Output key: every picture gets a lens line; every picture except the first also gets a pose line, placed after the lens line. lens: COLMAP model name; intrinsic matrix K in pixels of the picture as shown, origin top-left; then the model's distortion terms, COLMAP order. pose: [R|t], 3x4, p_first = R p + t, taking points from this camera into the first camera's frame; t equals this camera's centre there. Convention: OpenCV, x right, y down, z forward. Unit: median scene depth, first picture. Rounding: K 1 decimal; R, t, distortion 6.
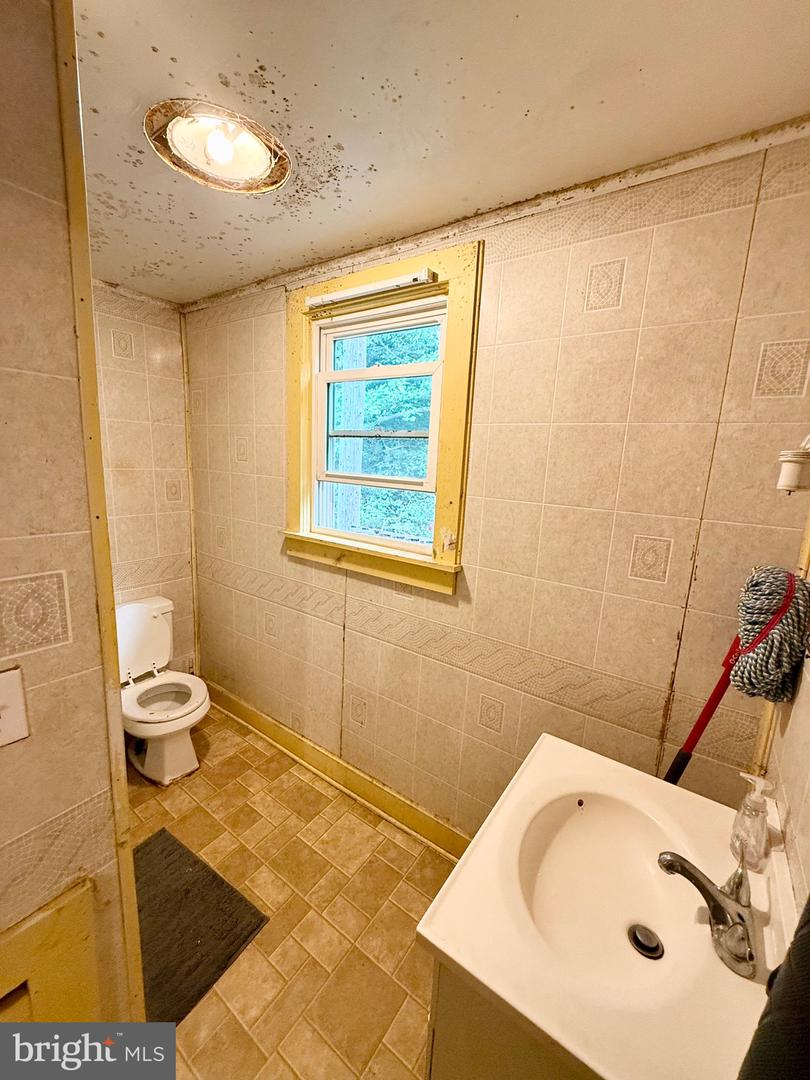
lens RADIAL K [[432.2, 0, 405.5], [0, 432.2, 538.1], [0, 0, 1]] dist [0.007116, -0.000149]
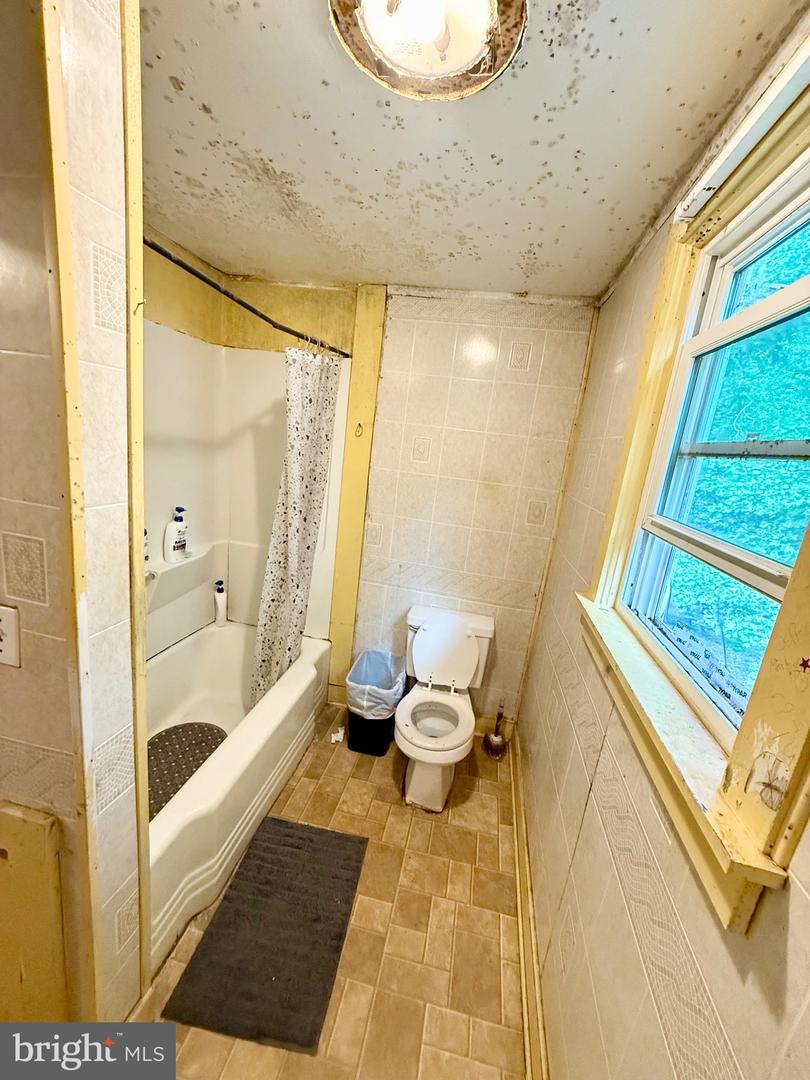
lens RADIAL K [[432.2, 0, 405.5], [0, 432.2, 538.1], [0, 0, 1]] dist [0.007116, -0.000149]
pose [[0.412642, 0.206429, -0.887194, 0.186679], [-0.262985, 0.959505, 0.100938, -0.095375], [0.872104, 0.191668, 0.450220, 0.454789]]
